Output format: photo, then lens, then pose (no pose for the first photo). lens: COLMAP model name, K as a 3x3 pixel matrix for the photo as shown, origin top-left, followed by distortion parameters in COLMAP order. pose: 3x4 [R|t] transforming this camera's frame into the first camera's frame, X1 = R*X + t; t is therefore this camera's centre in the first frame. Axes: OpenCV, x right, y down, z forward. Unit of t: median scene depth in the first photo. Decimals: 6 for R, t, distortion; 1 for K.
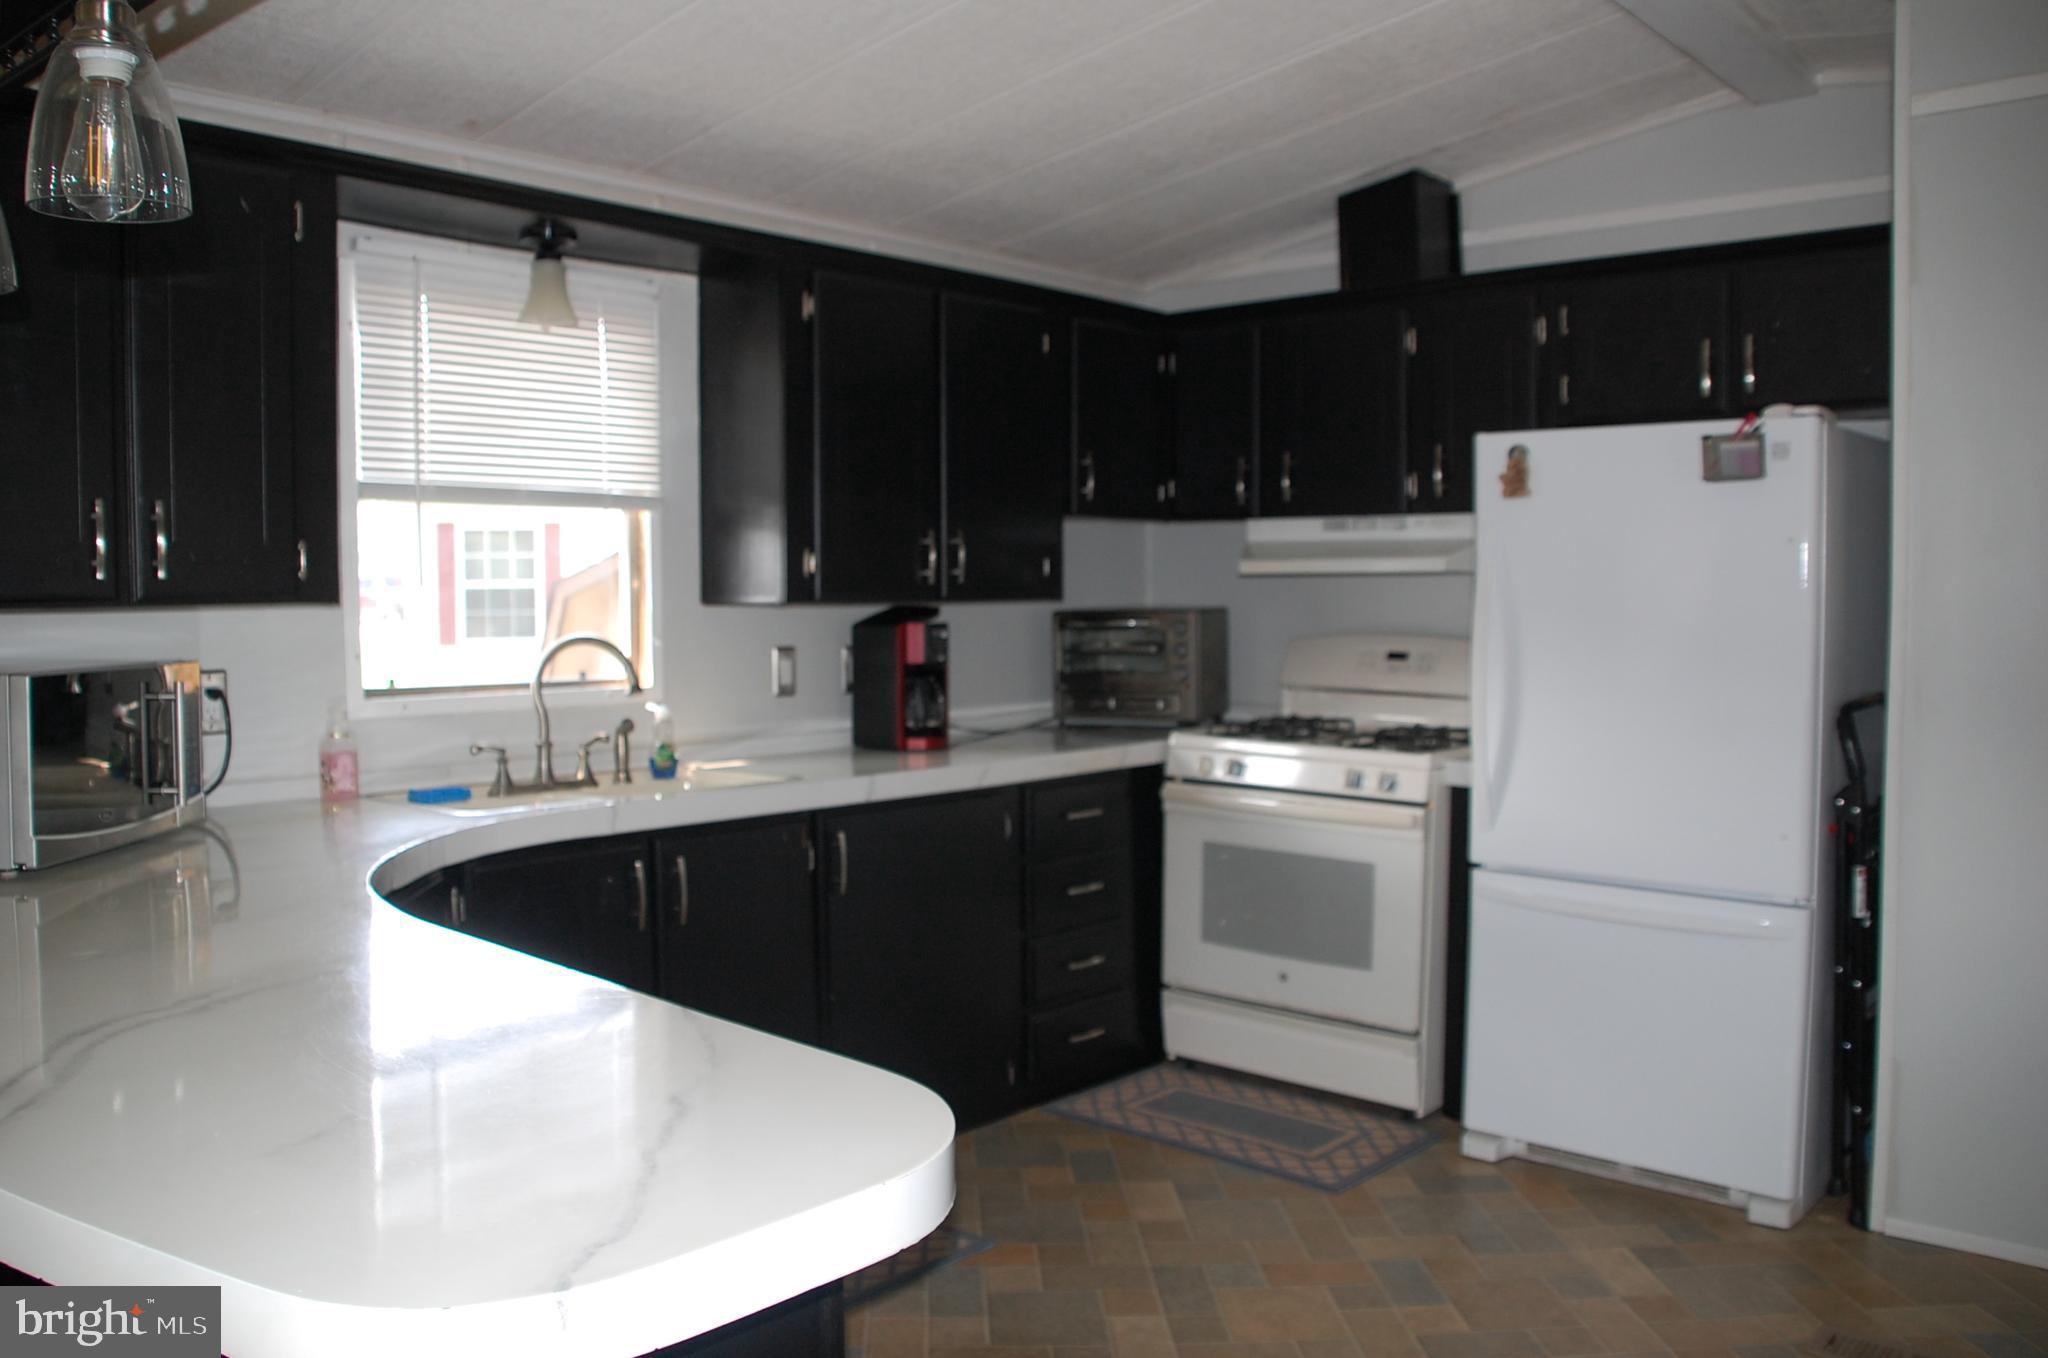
lens RADIAL K [[1631.7, 0, 1024.0], [0, 1631.7, 679.0], [0, 0, 1]] dist [-0.152904, 0.095837]
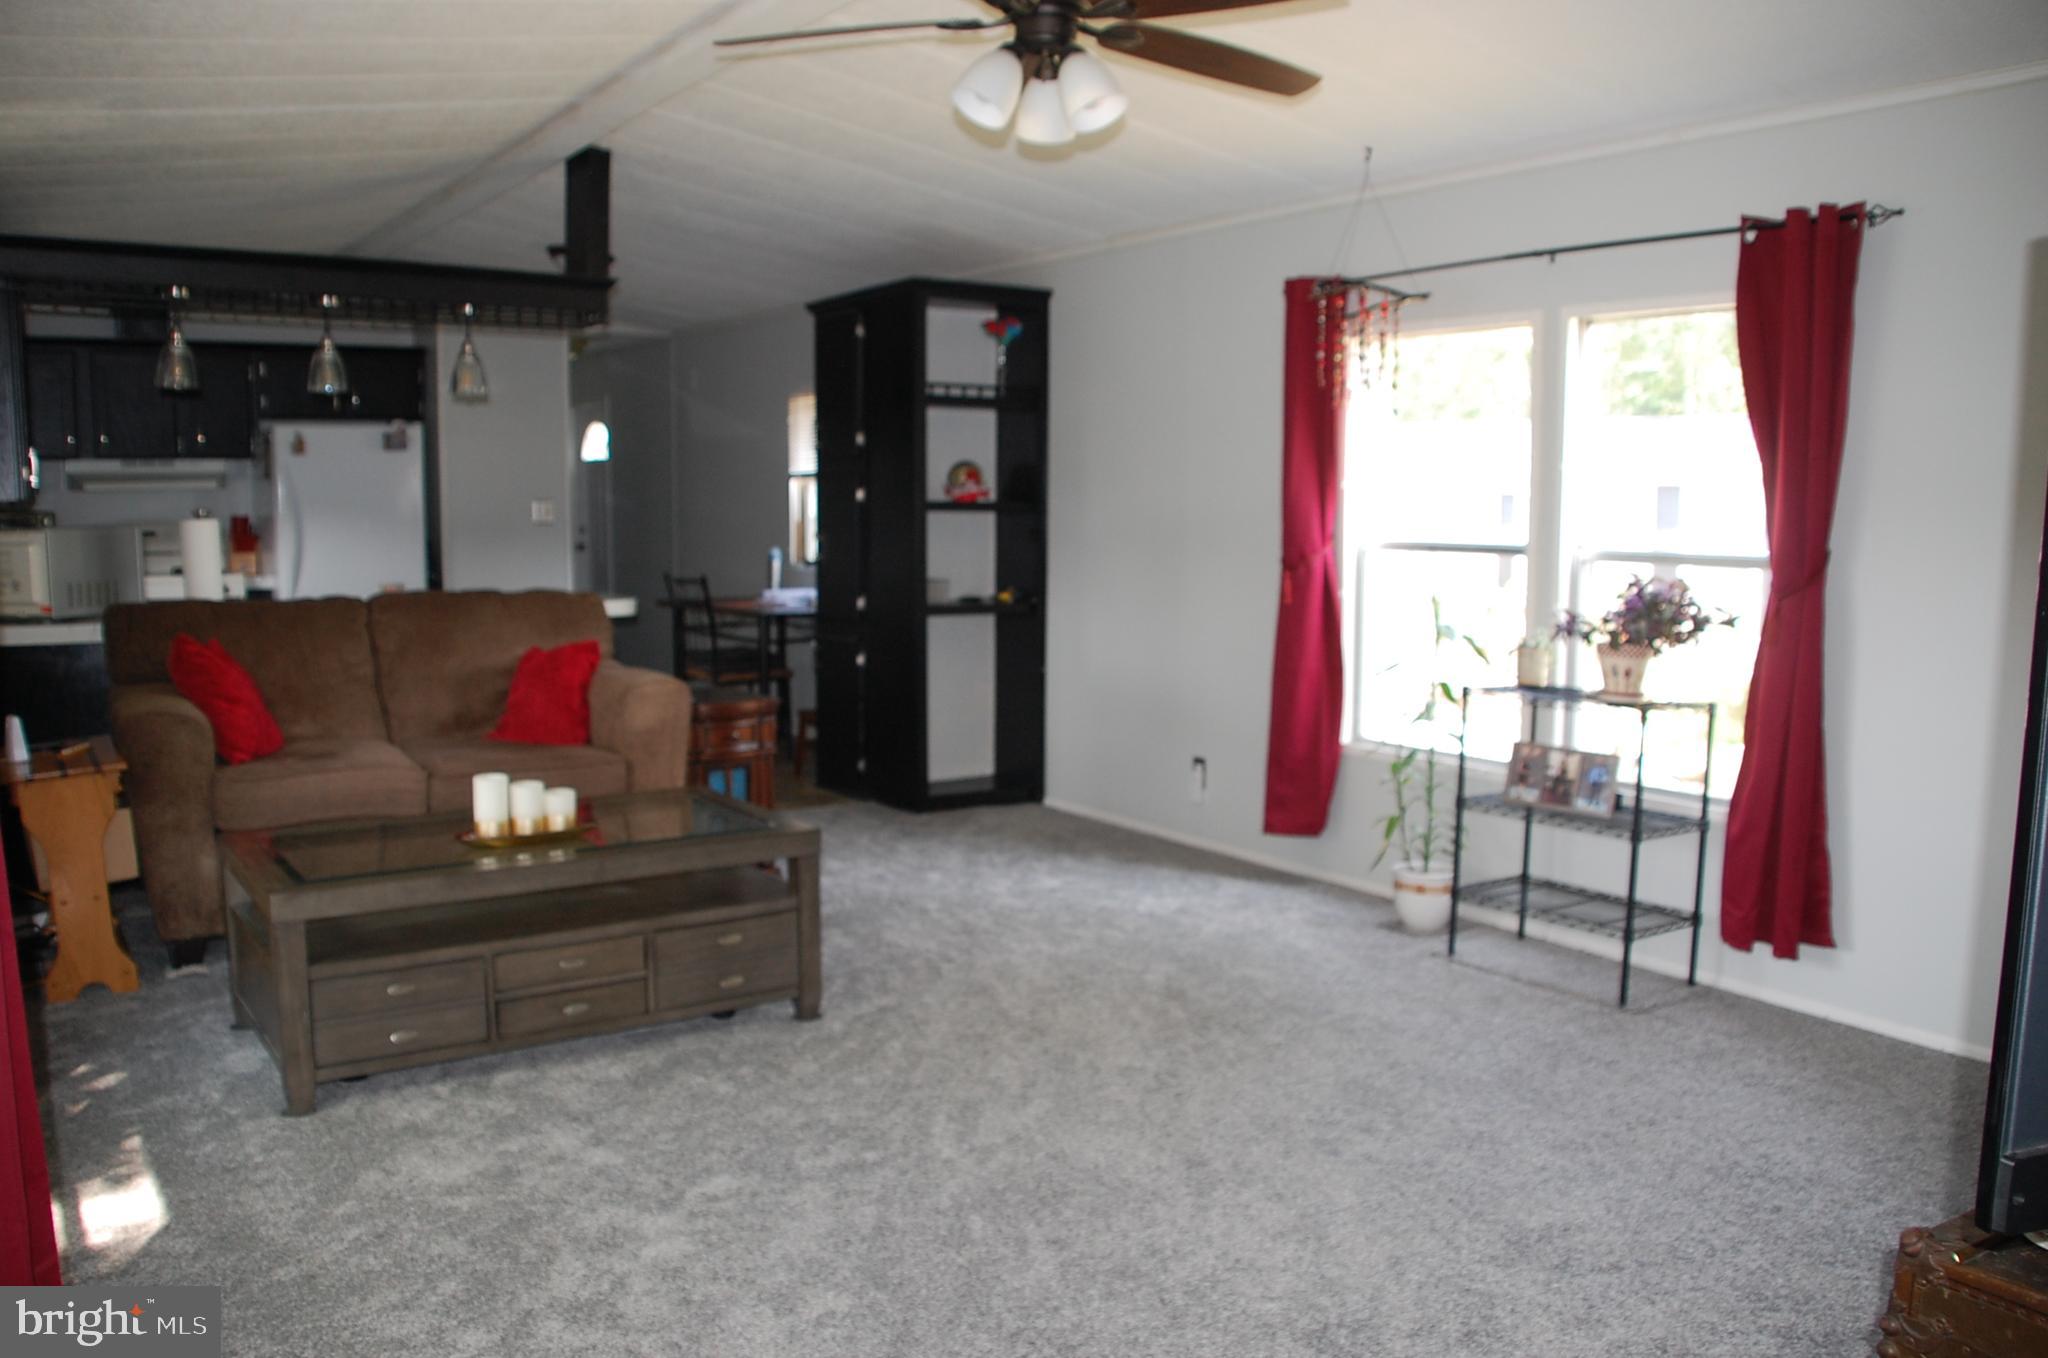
lens RADIAL K [[1631.7, 0, 1024.0], [0, 1631.7, 679.0], [0, 0, 1]] dist [-0.152904, 0.095837]
pose [[0.235922, -0.107863, 0.965767, -1.428271], [0.054942, 0.993712, 0.097562, 0.035363], [-0.970218, 0.030044, 0.240365, -0.457618]]
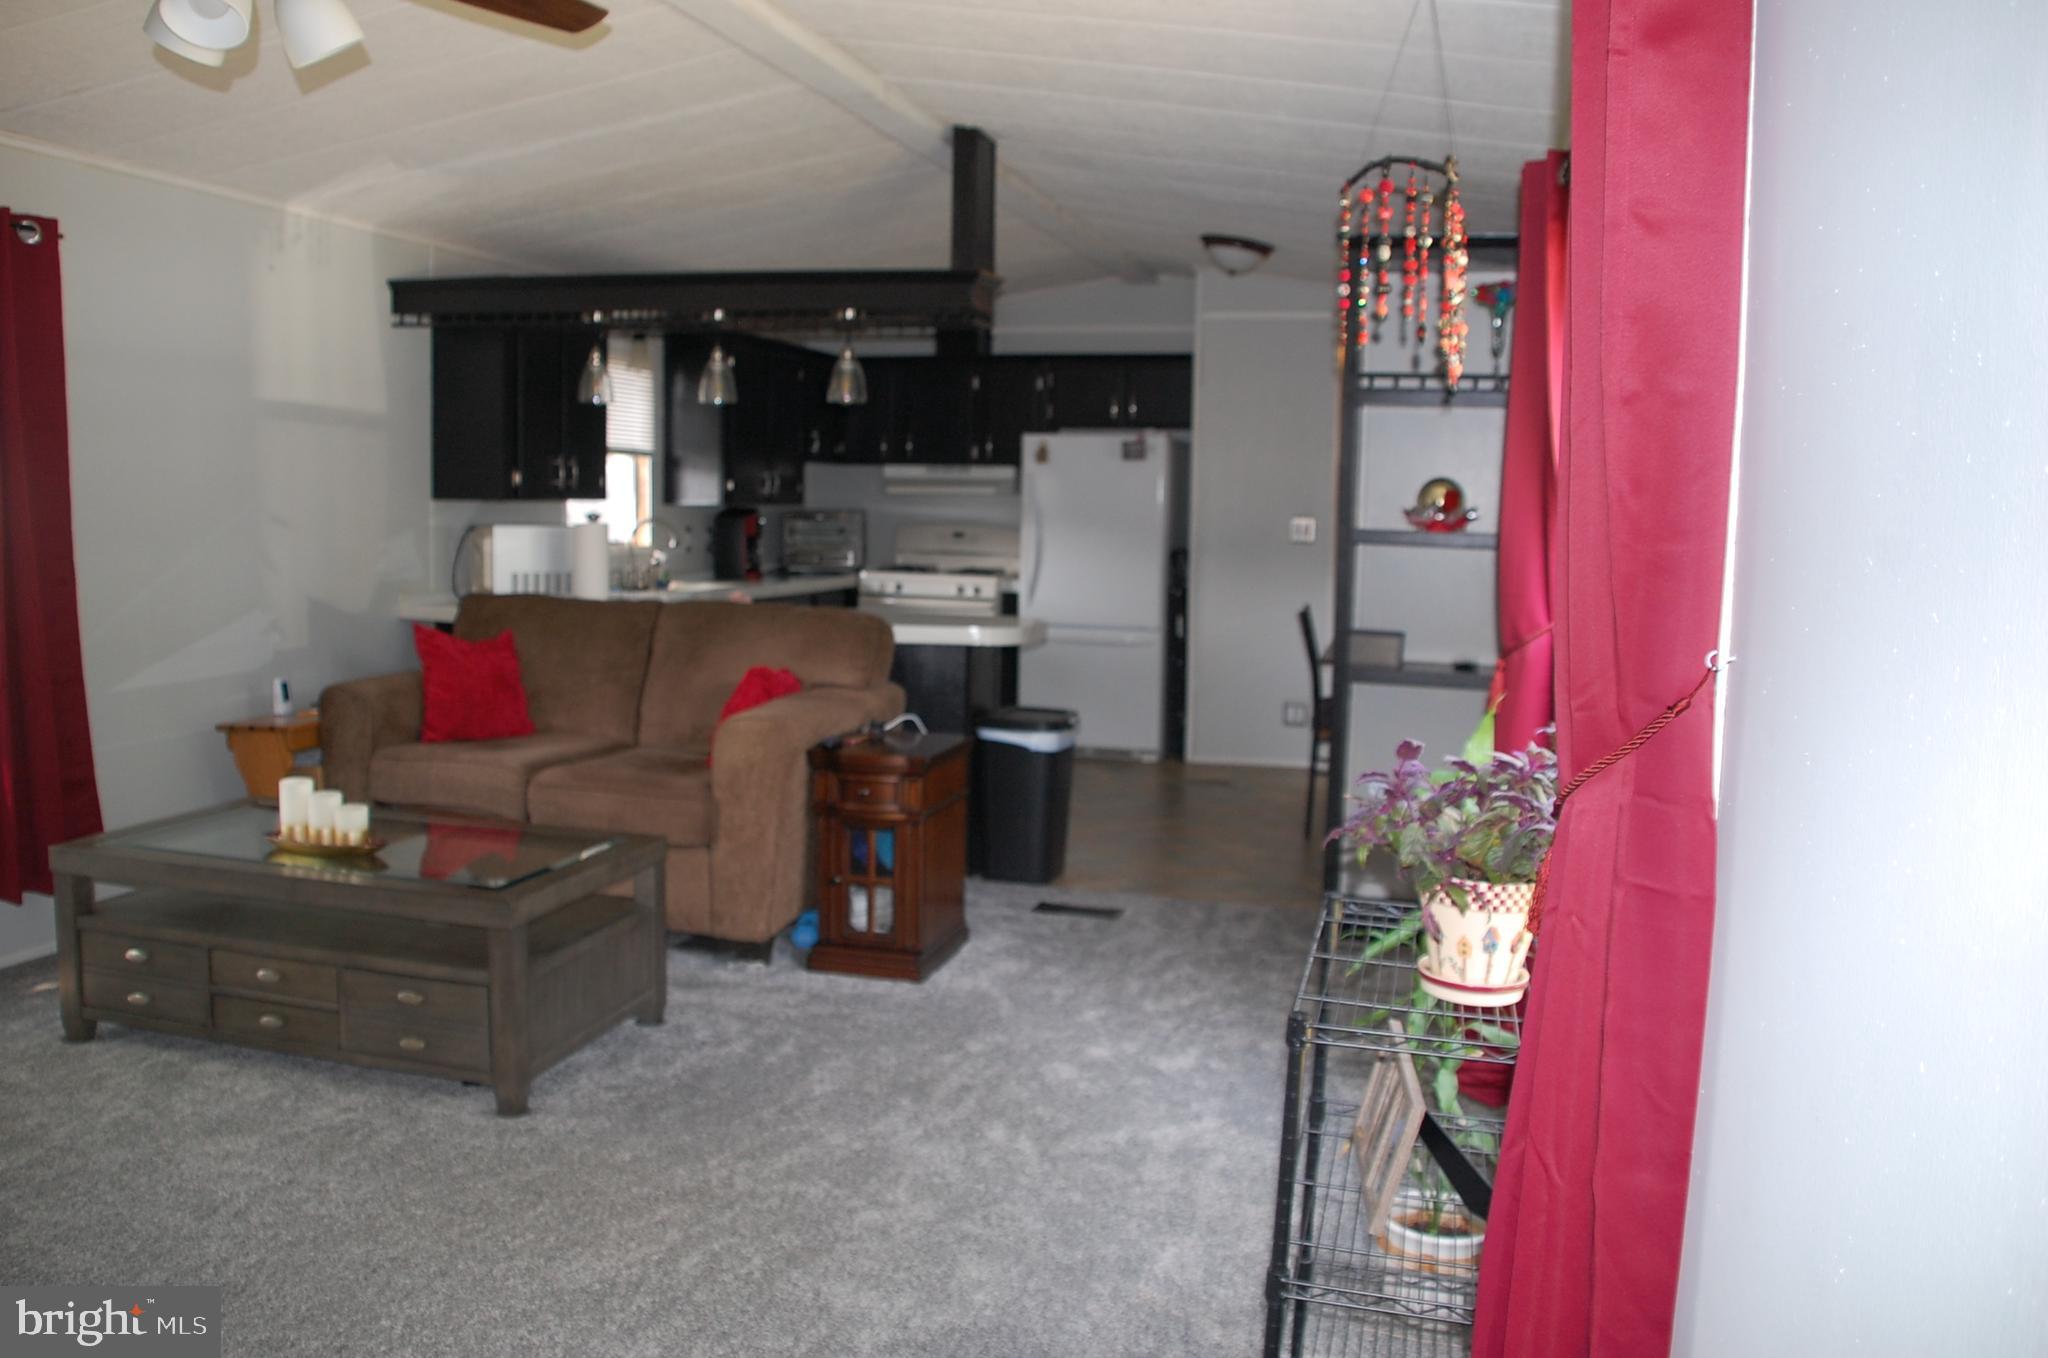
lens RADIAL K [[1631.7, 0, 1024.0], [0, 1631.7, 679.0], [0, 0, 1]] dist [-0.152904, 0.095837]
pose [[0.902403, -0.030017, 0.429847, -0.632960], [0.004933, 0.998225, 0.059351, 0.050211], [-0.430866, -0.051438, 0.900949, -0.962804]]
